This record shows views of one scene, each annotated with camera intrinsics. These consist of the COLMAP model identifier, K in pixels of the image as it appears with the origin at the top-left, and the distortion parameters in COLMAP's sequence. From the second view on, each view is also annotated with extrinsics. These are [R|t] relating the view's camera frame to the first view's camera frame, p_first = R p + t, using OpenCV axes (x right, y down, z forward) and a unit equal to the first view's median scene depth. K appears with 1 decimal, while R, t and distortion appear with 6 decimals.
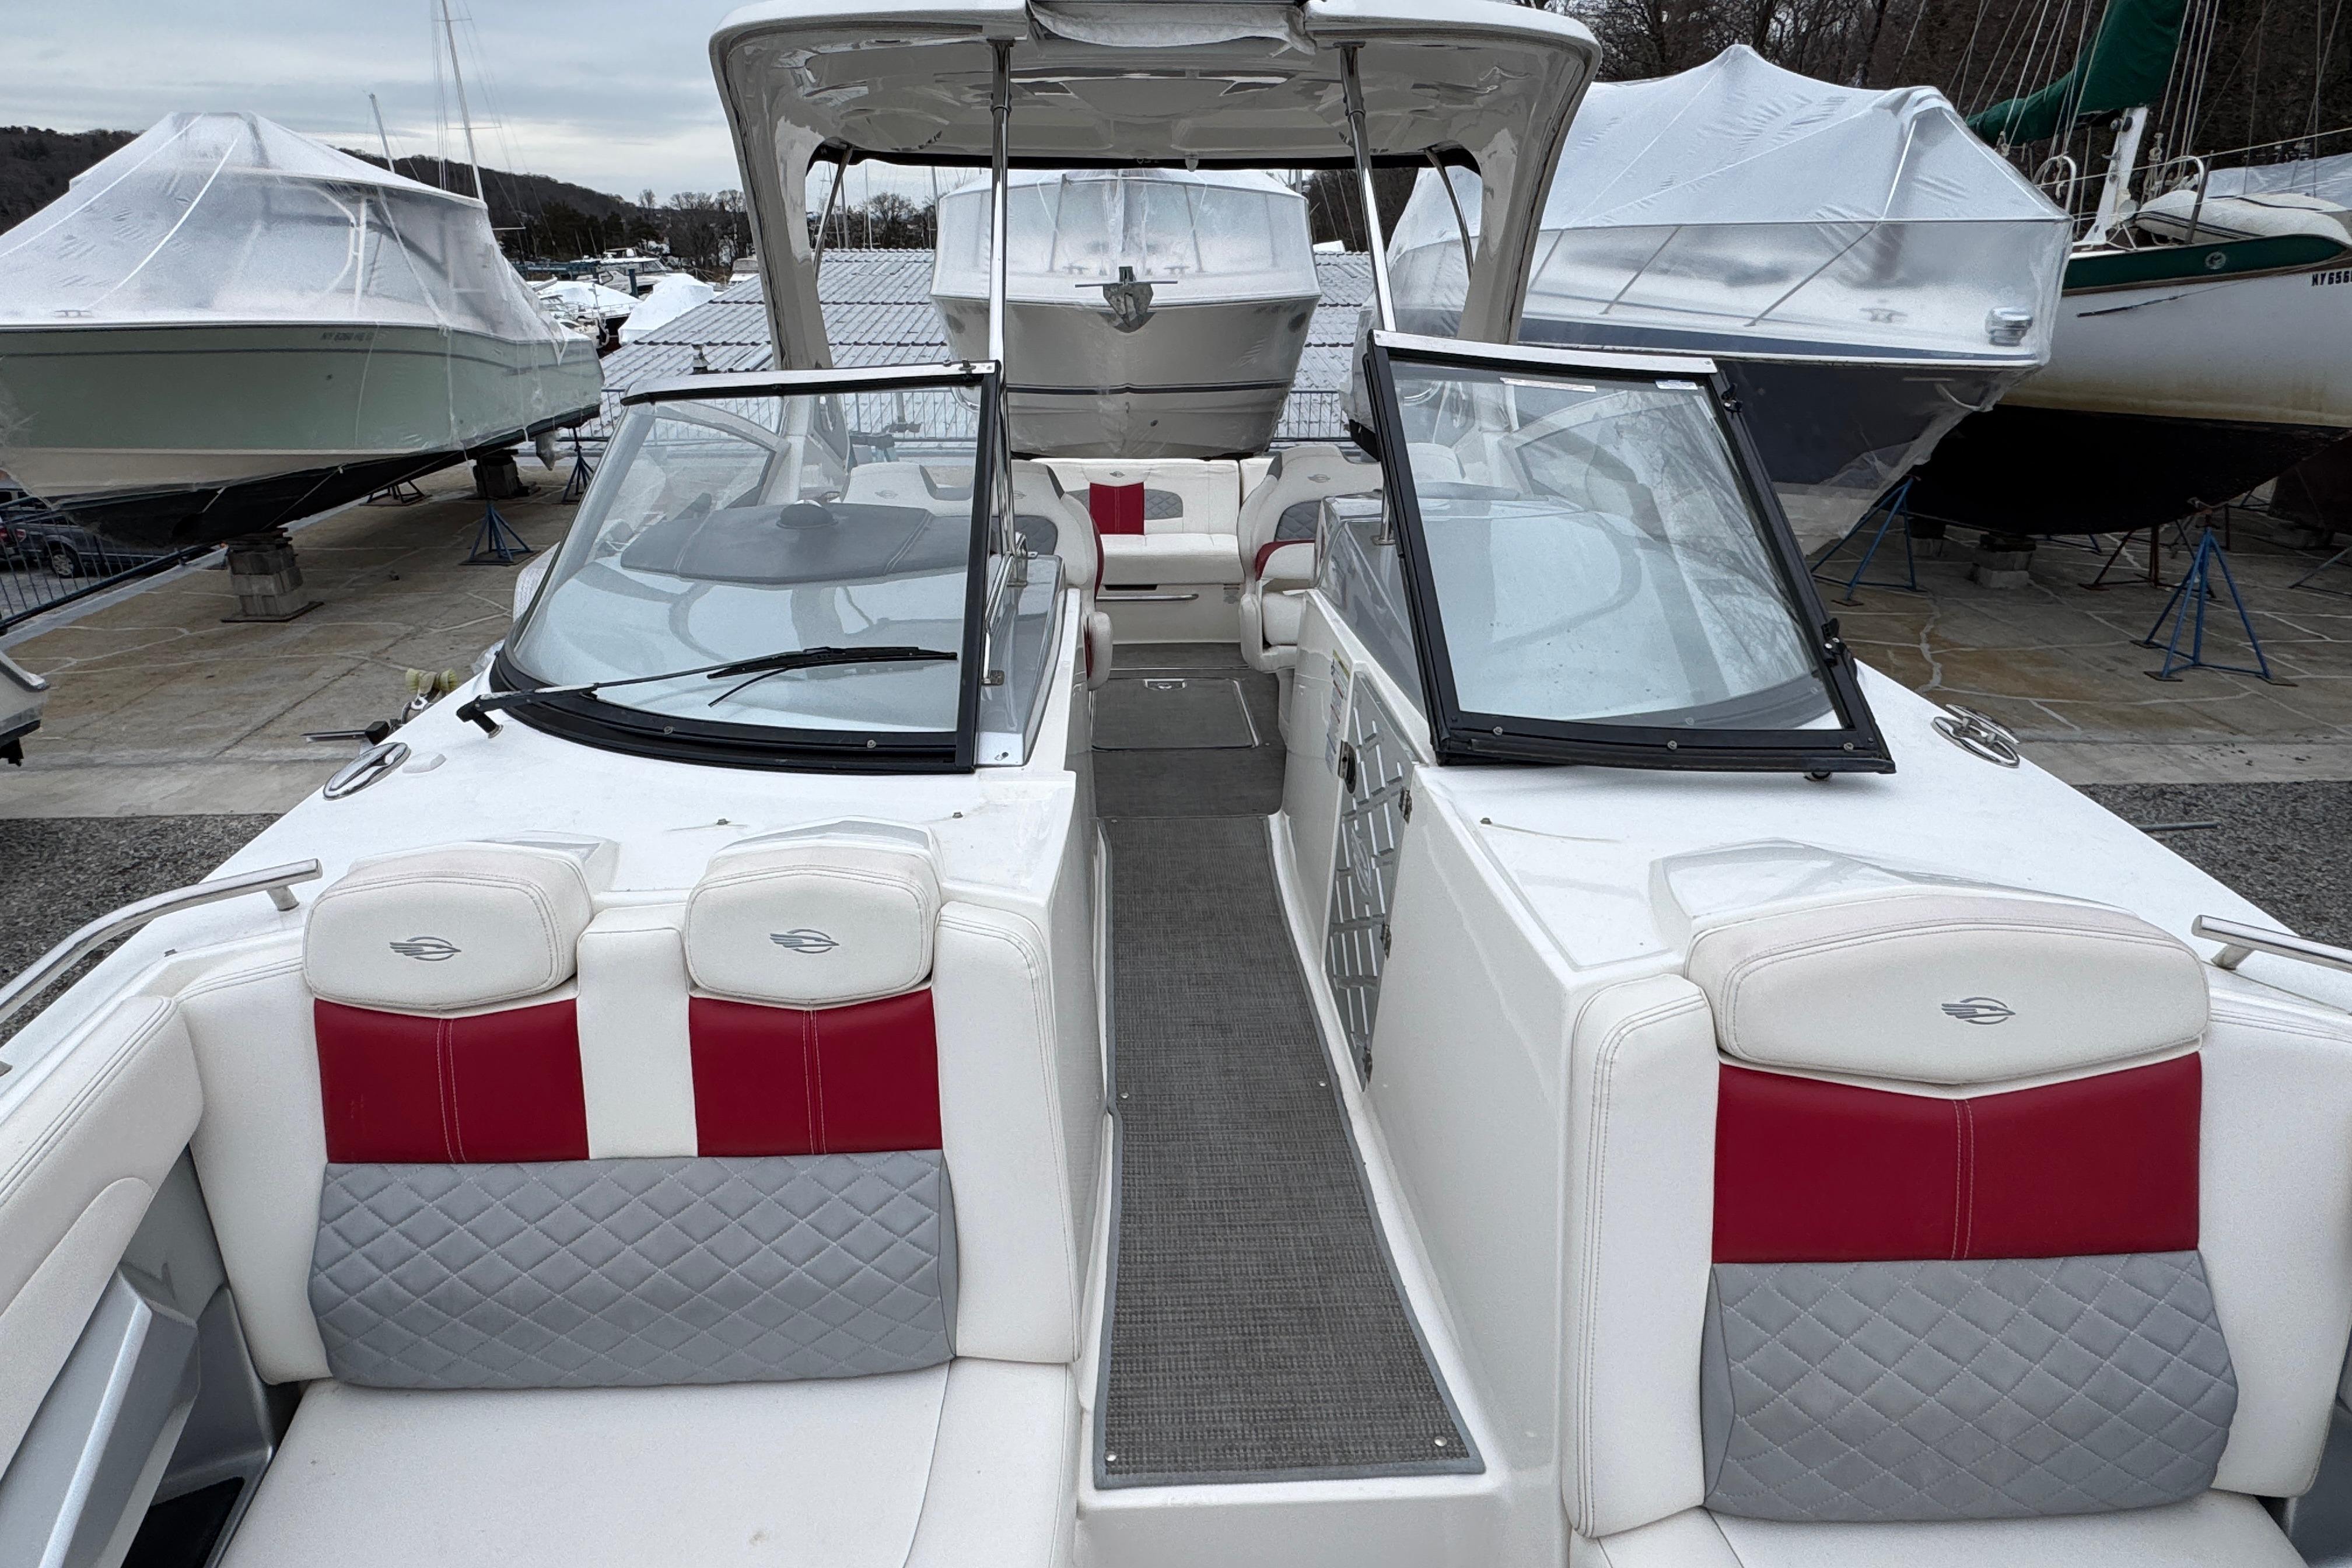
lens RADIAL K [[1276.9, 0, 1176.0], [0, 1276.9, 784.0], [0, 0, 1]] dist [-0.003592, 0.000310]
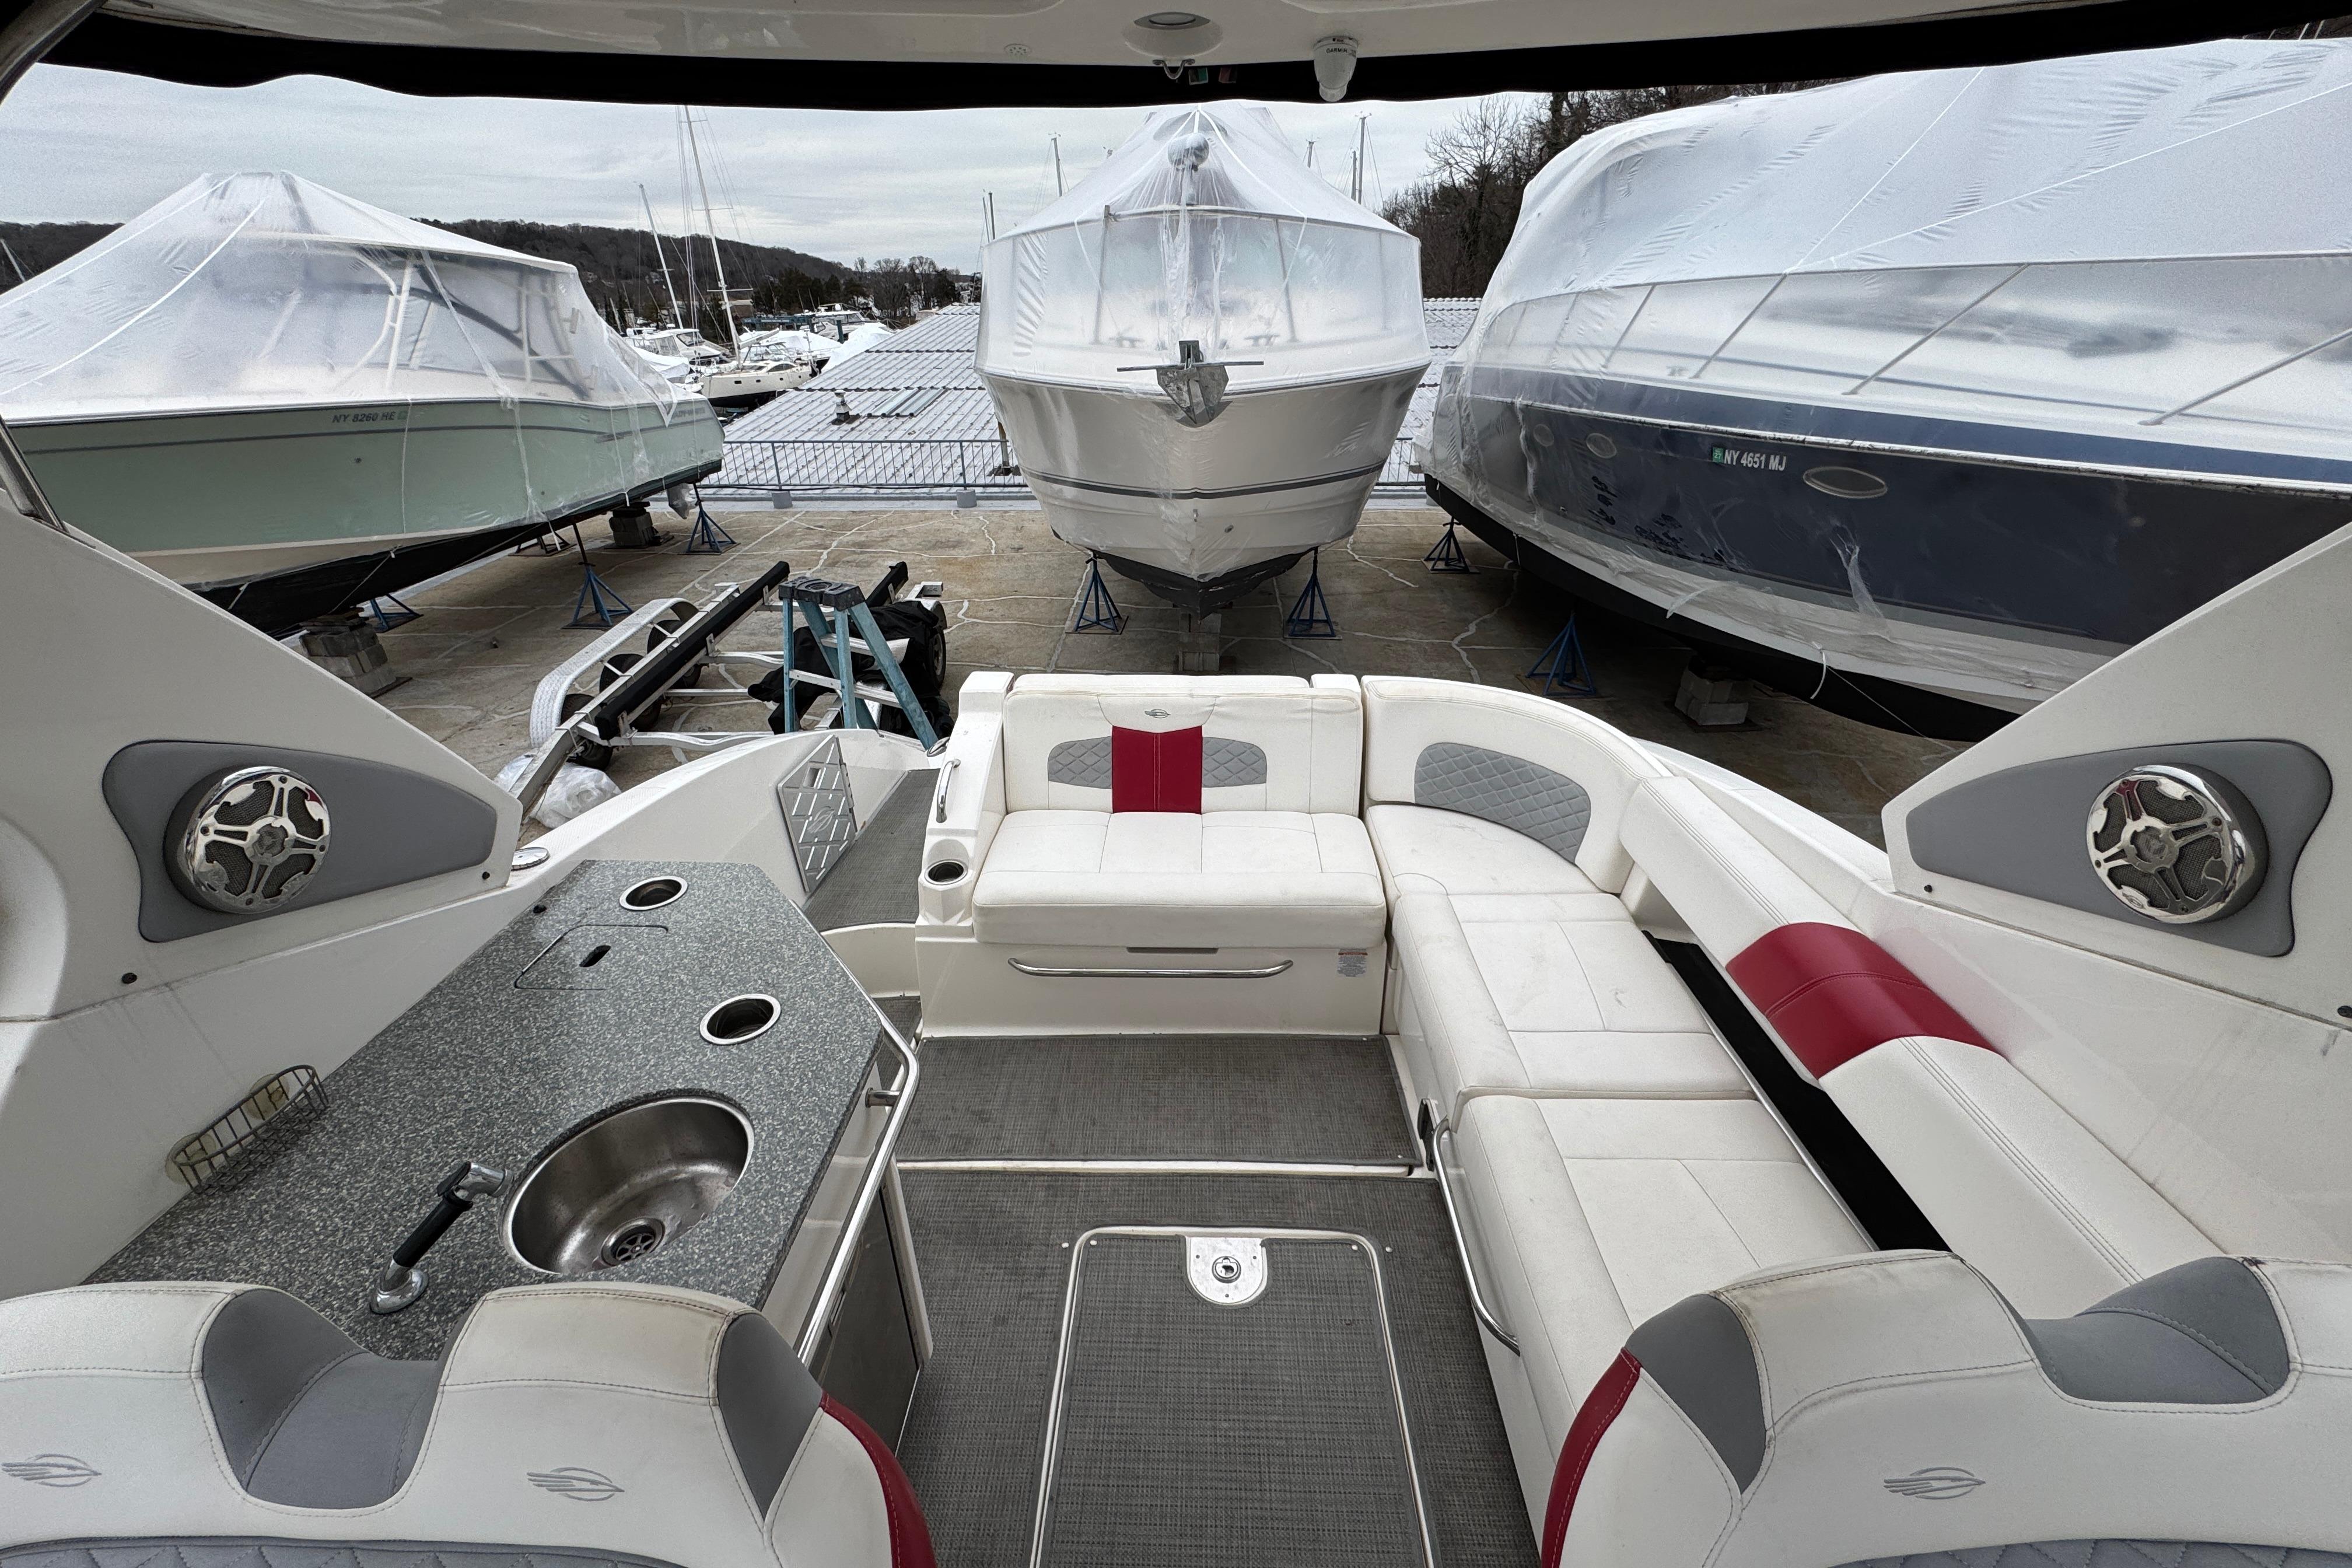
lens RADIAL K [[938.7, 0, 1176.0], [0, 938.7, 784.0], [0, 0, 1]] dist [-0.002173, -0.000257]
pose [[0.997091, 0.021463, -0.073139, -0.005221], [-0.015459, 0.996538, 0.081693, -0.260290], [0.074639, -0.080325, 0.993970, 0.595660]]
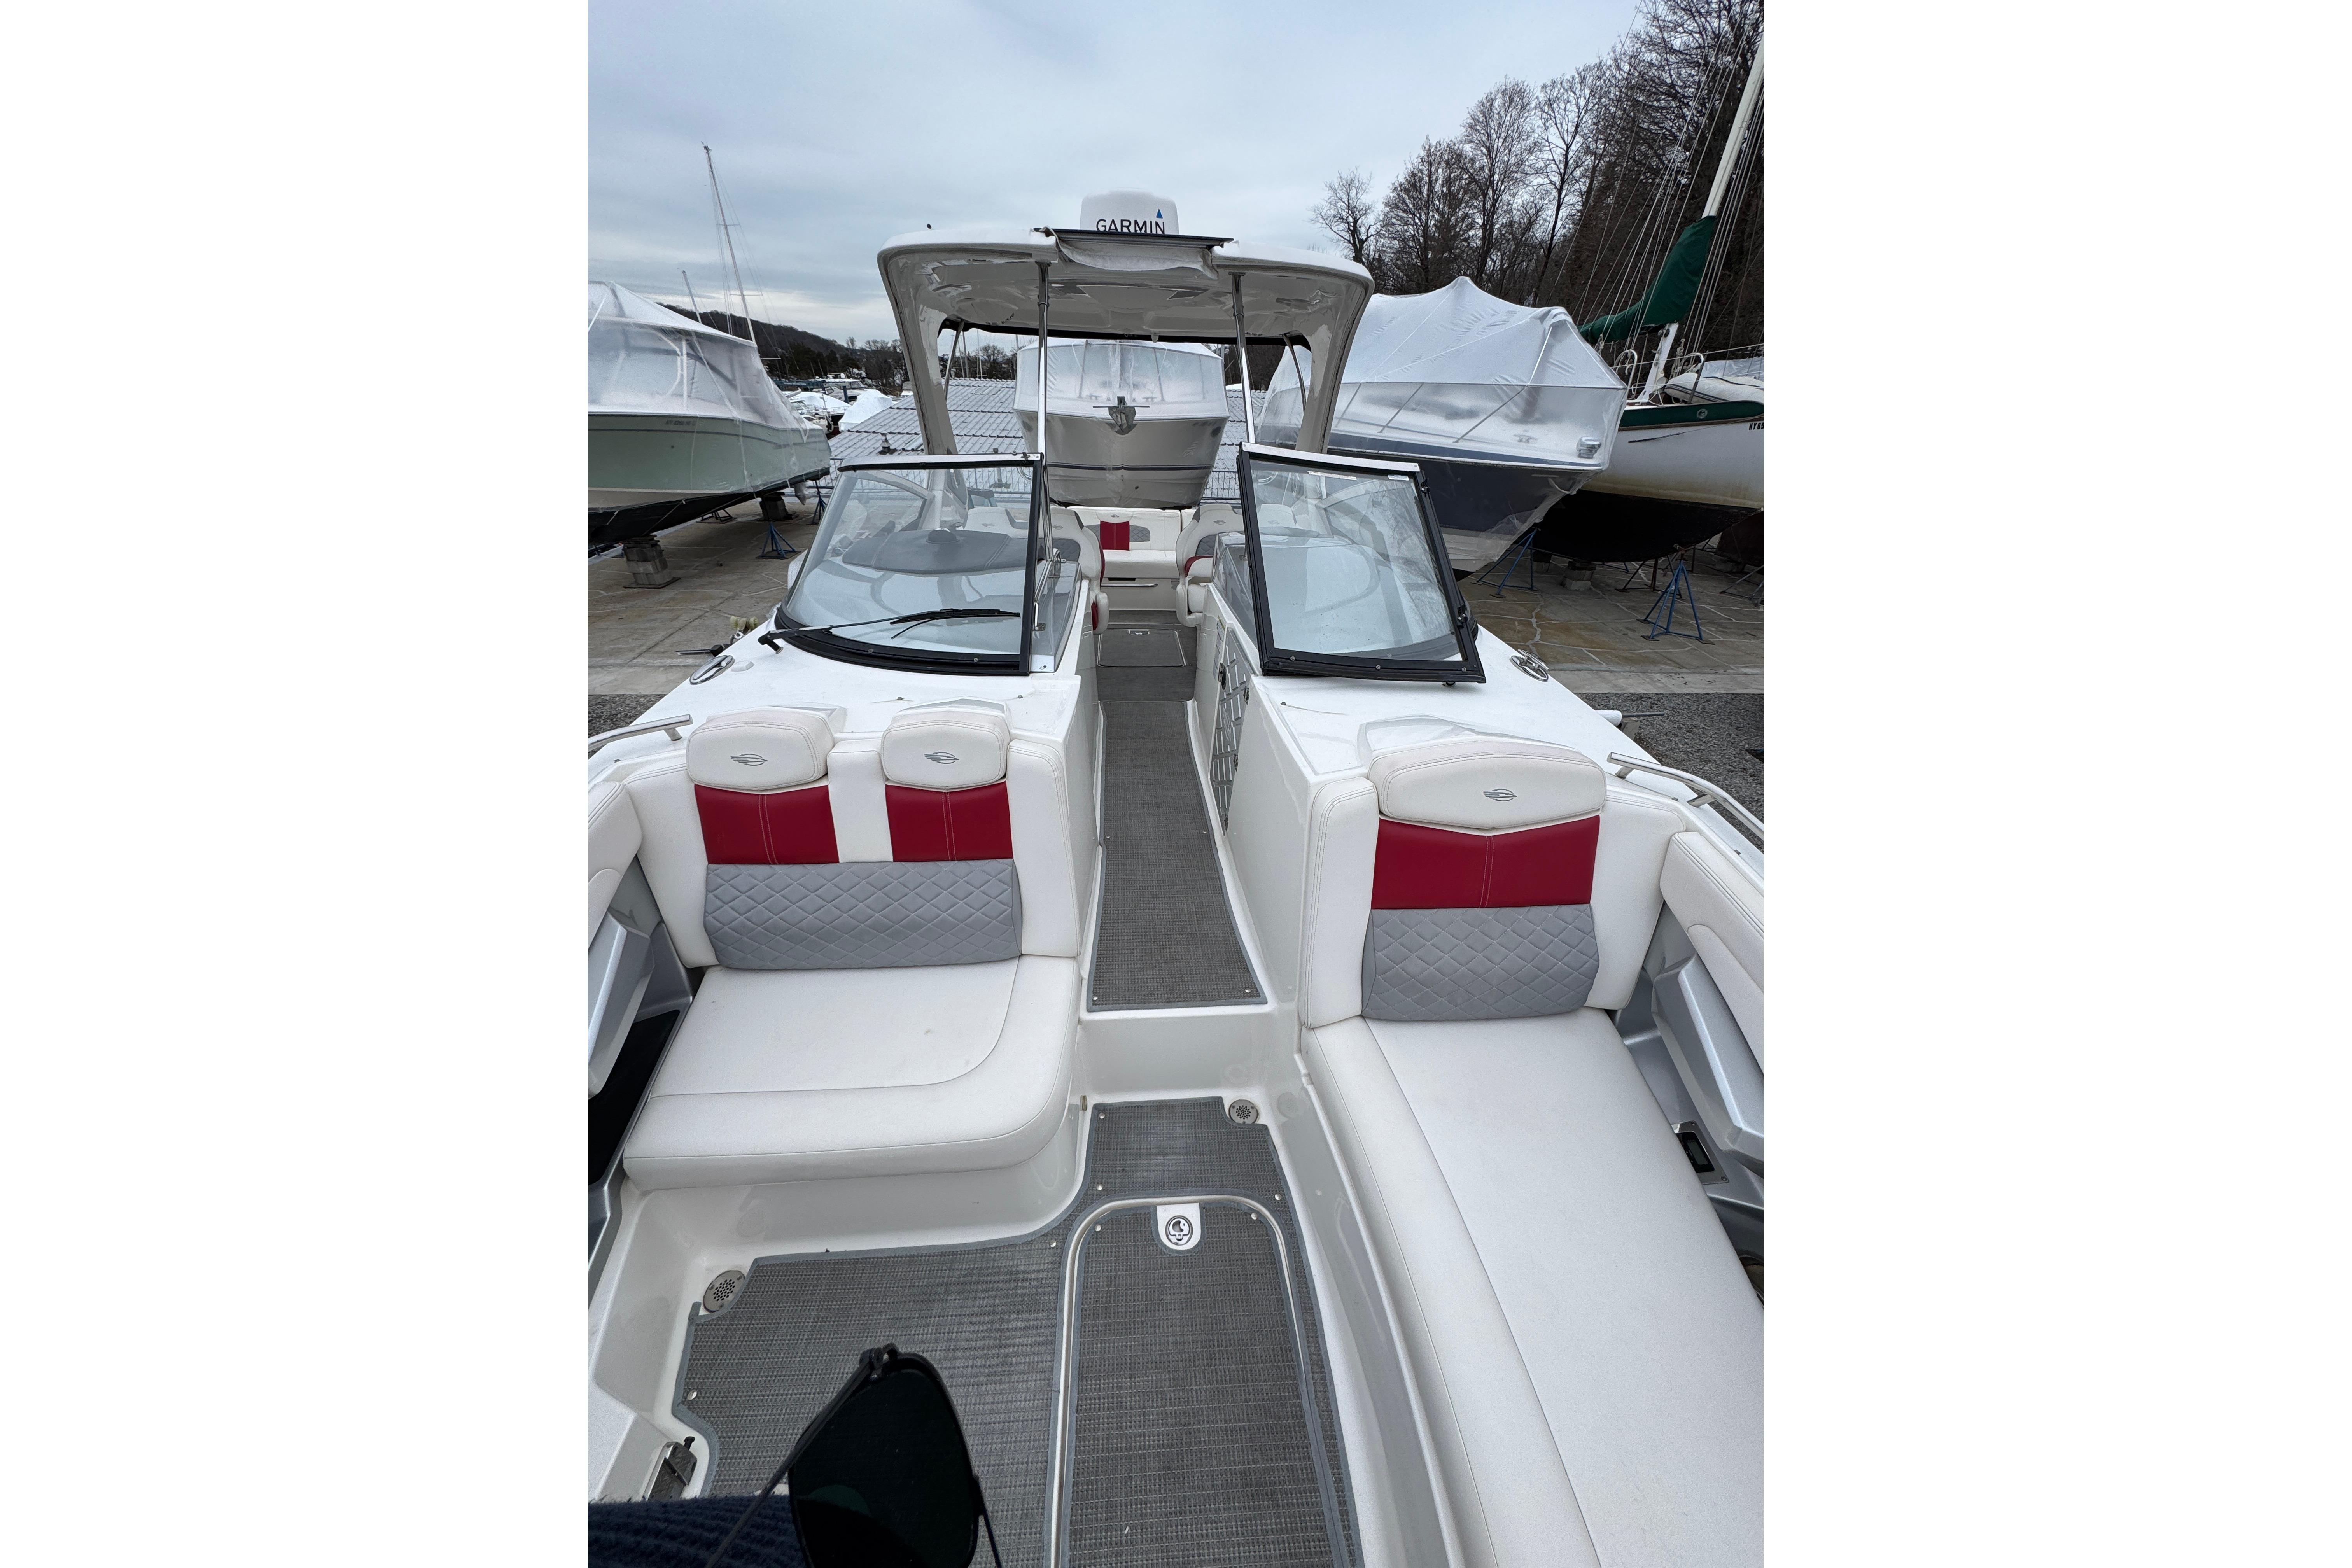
lens RADIAL K [[663.9, 0, 1181.0], [0, 663.9, 781.8], [0, 0, 1]] dist [-0.004358, -0.000037]
pose [[0.998929, 0.008890, 0.045409, 0.010085], [-0.015256, 0.989772, 0.141840, 0.001513], [-0.043683, -0.142381, 0.988848, -0.015204]]
